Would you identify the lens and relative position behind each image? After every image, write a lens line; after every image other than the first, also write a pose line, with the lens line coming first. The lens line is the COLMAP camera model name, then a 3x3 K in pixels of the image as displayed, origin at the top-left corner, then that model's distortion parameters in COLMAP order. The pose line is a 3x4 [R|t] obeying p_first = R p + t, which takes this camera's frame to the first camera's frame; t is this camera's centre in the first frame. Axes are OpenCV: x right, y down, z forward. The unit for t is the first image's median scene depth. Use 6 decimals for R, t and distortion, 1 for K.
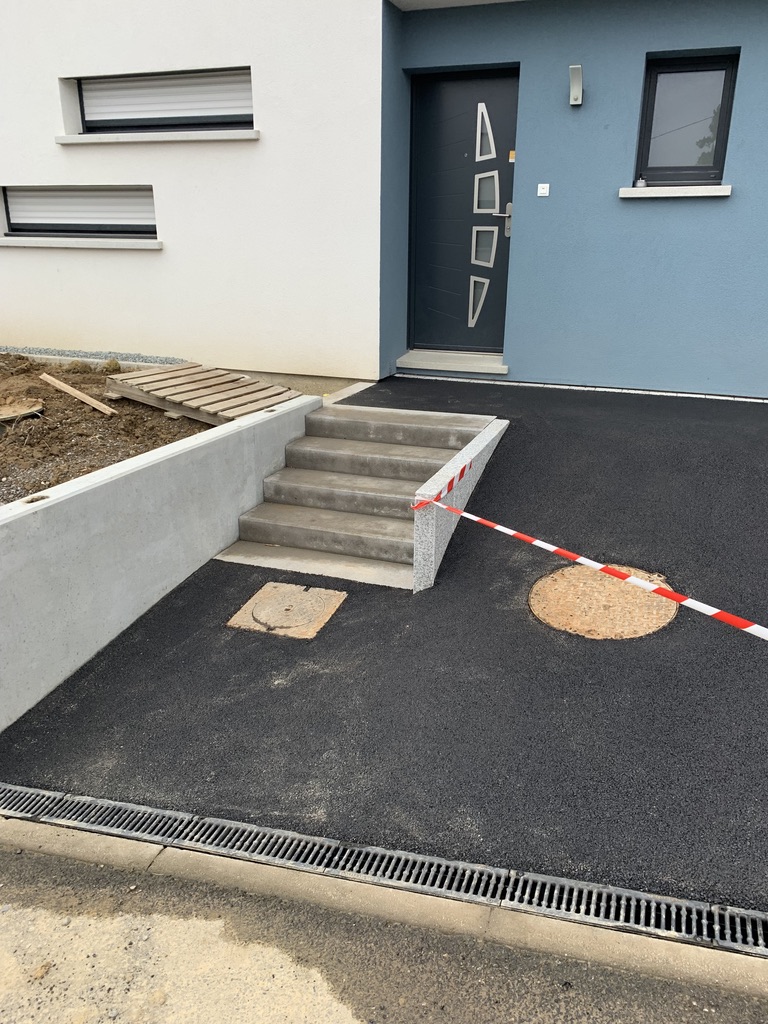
lens RADIAL K [[795.6, 0, 384.0], [0, 795.6, 512.0], [0, 0, 1]] dist [0.028039, -0.011461]
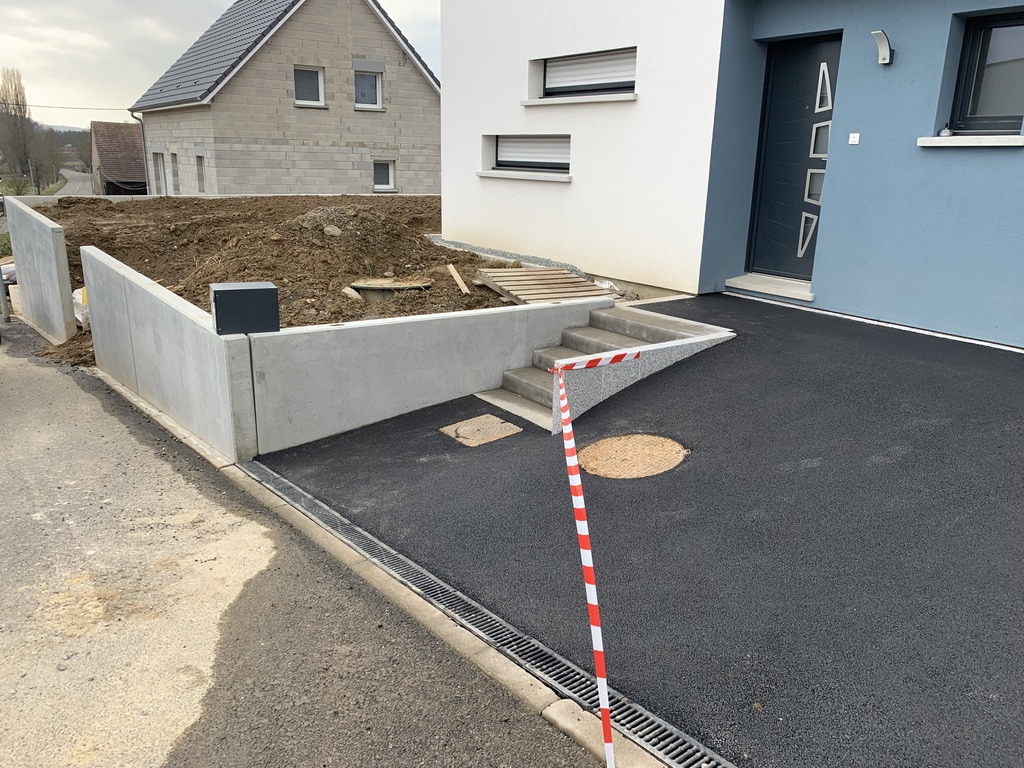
lens RADIAL K [[795.6, 0, 513.3], [0, 795.6, 369.5], [0, 0, 1]] dist [0.028039, -0.011461]
pose [[0.821937, 0.158047, -0.547212, 0.491179], [-0.198432, 0.980000, -0.015009, 0.016660], [0.533895, 0.120921, 0.836860, -0.134287]]
